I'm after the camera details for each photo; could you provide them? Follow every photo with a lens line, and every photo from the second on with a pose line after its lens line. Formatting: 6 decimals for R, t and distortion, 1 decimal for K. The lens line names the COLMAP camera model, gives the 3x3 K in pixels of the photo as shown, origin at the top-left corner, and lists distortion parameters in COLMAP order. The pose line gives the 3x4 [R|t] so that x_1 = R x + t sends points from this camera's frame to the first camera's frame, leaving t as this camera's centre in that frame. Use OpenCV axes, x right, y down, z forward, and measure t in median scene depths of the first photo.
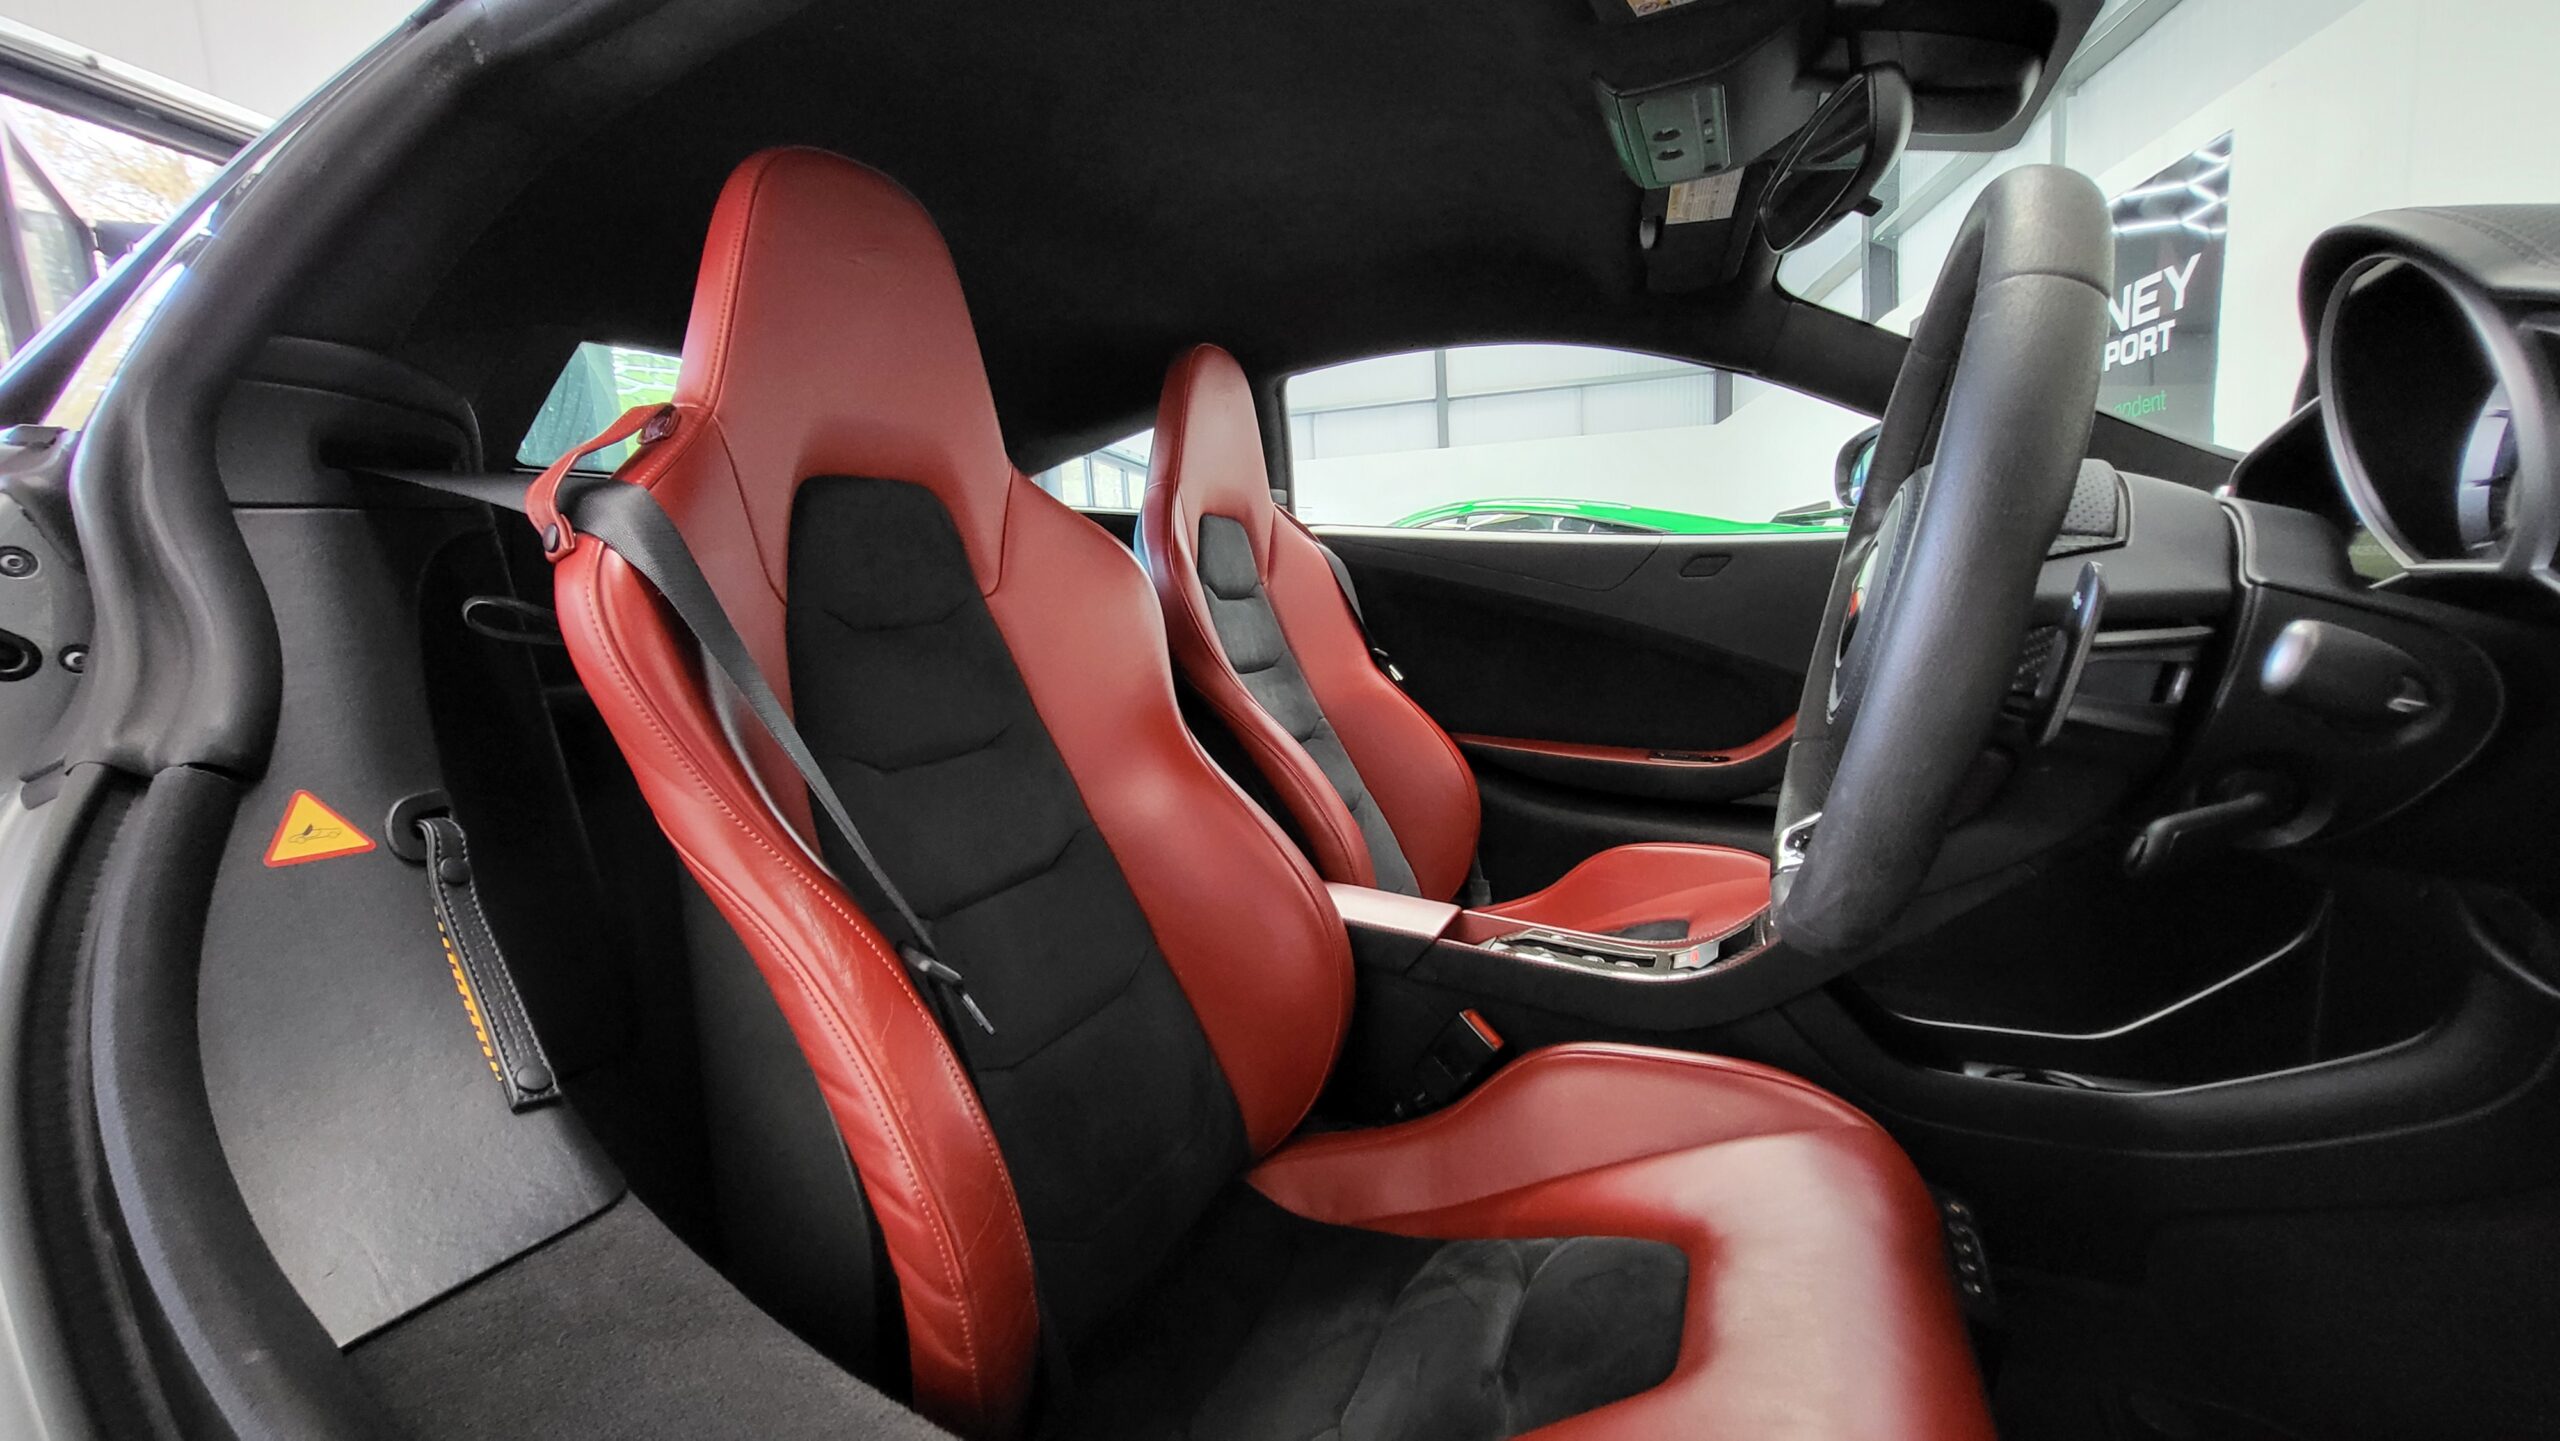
lens RADIAL K [[1008.3, 0, 1289.0], [0, 1008.3, 739.3], [0, 0, 1]] dist [0.000758, -0.000376]
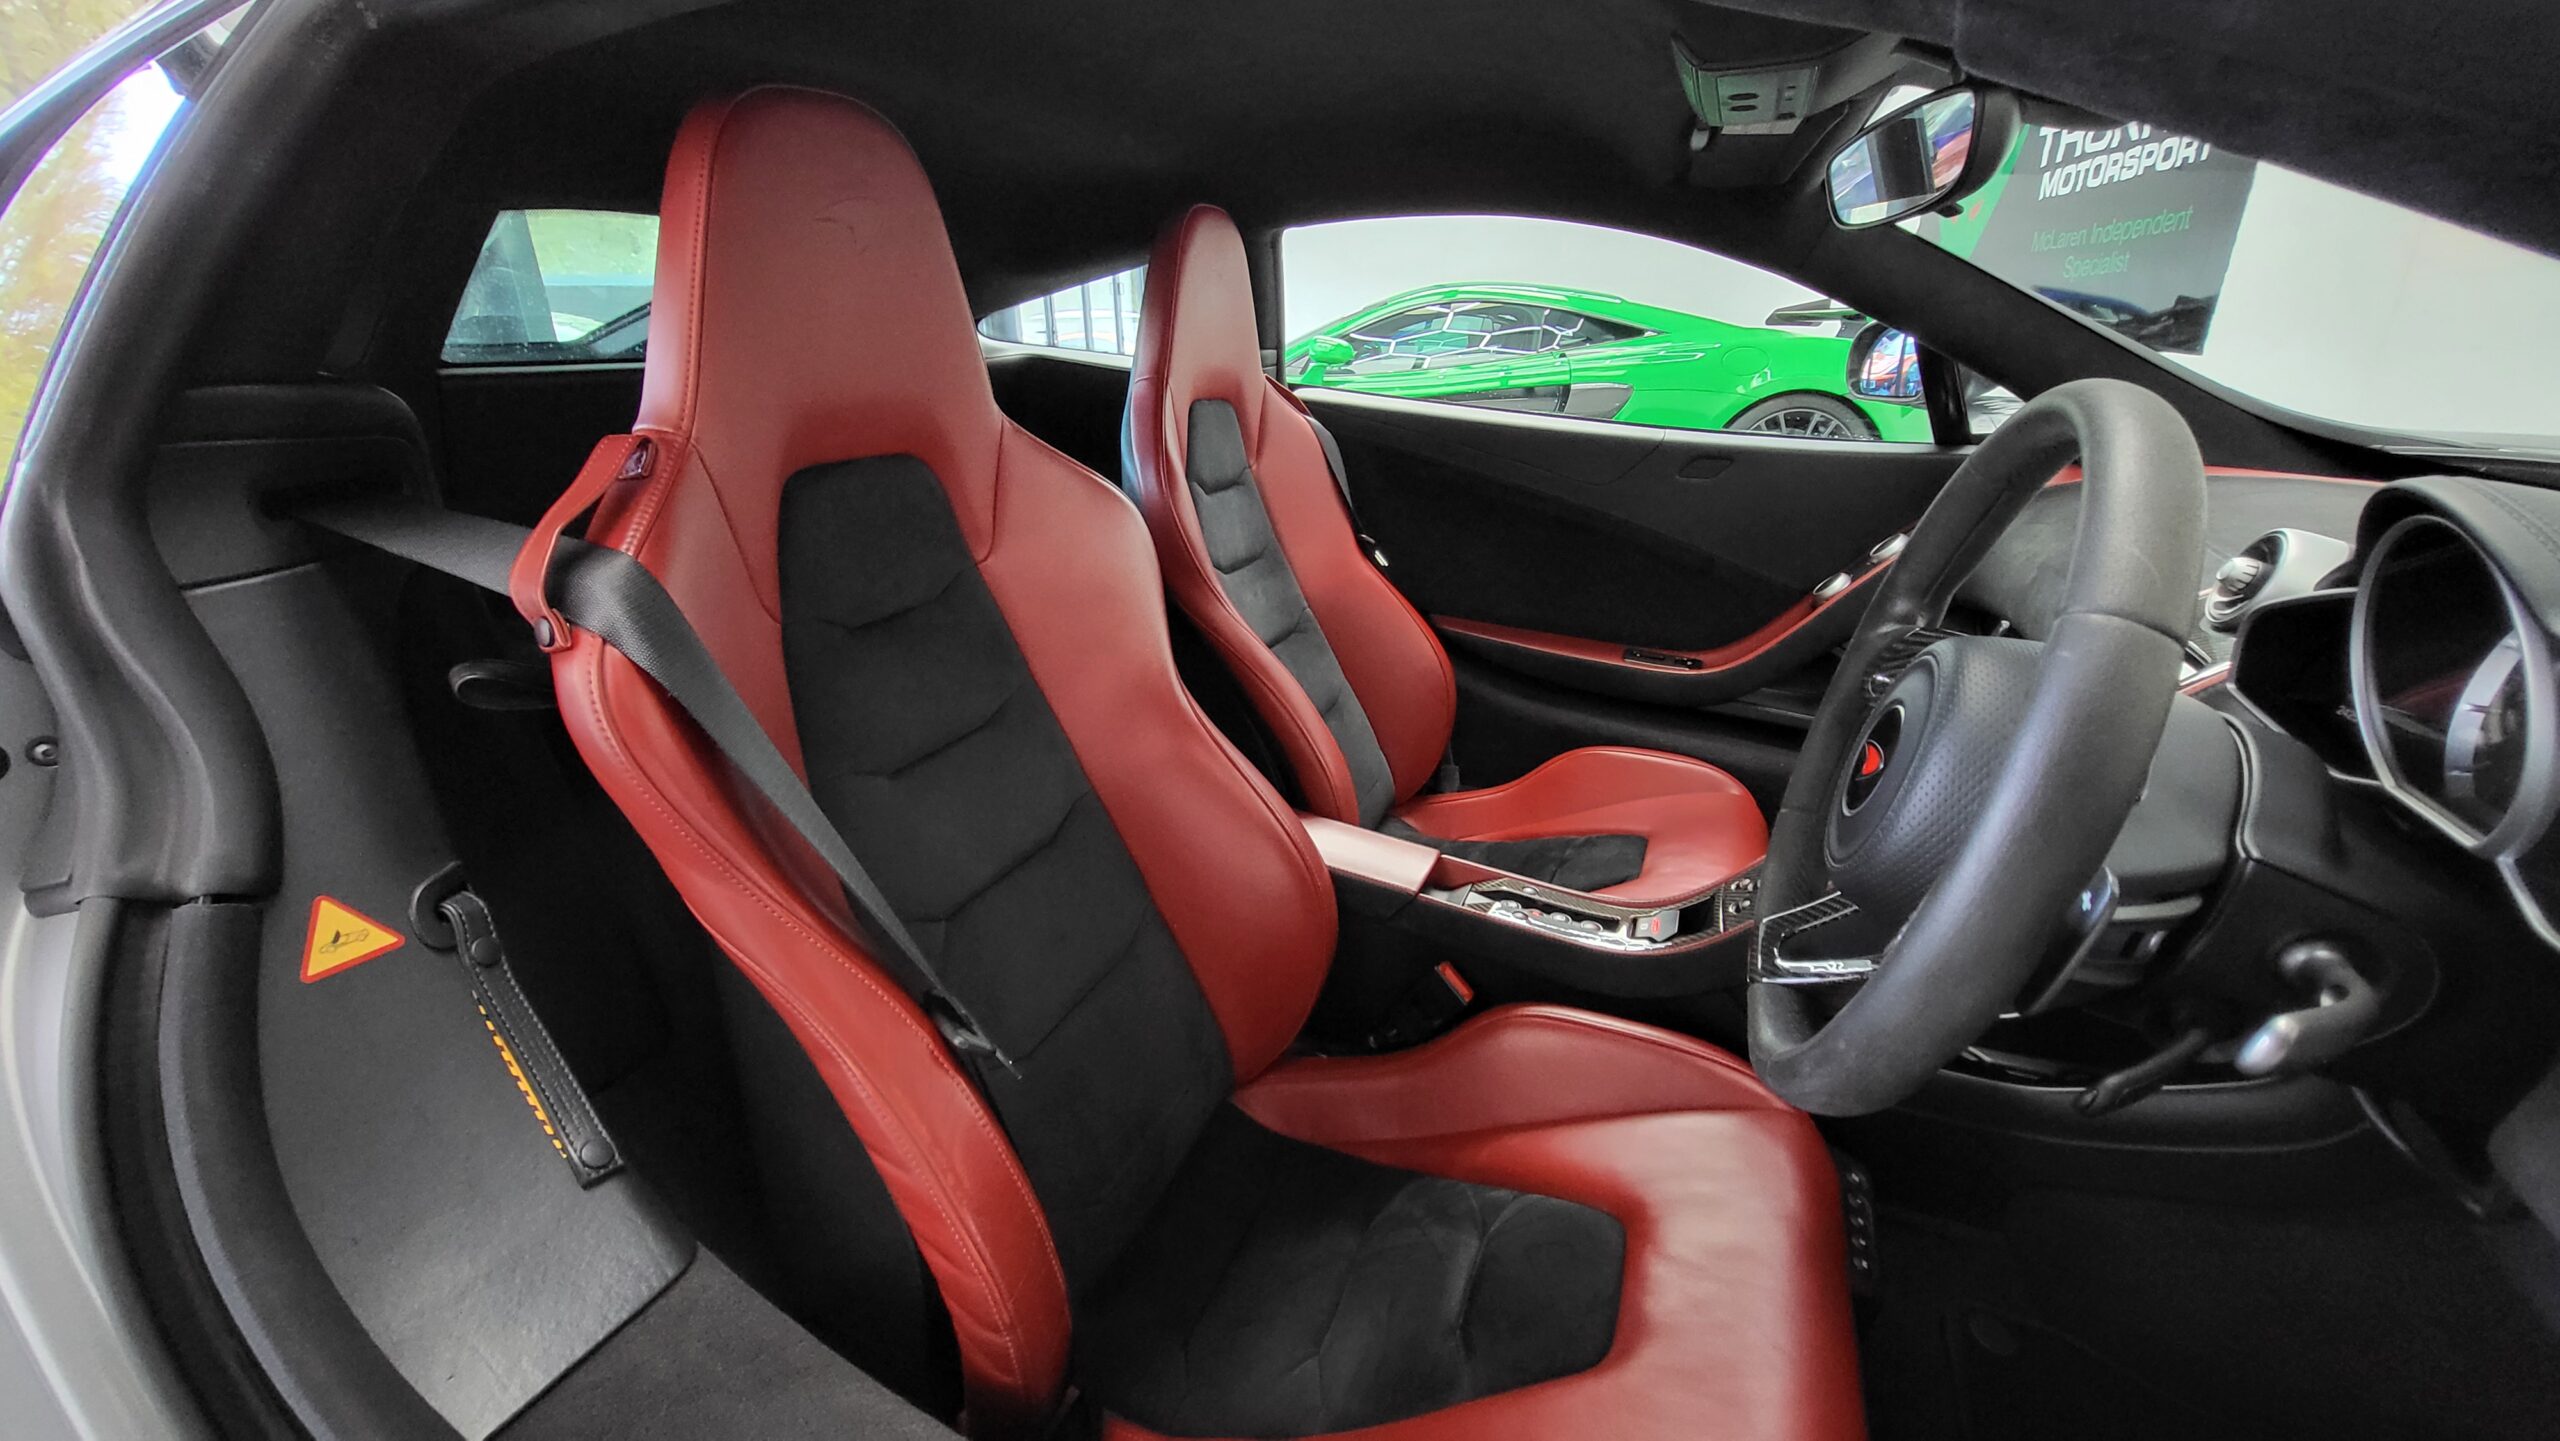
lens RADIAL K [[1010.8, 0, 1289.0], [0, 1010.8, 716.5], [0, 0, 1]] dist [-0.000688, 0.000268]
pose [[0.998078, 0.031976, 0.053083, -0.061142], [-0.043331, 0.972483, 0.228908, -0.268464], [-0.044302, -0.230768, 0.972000, 0.023671]]
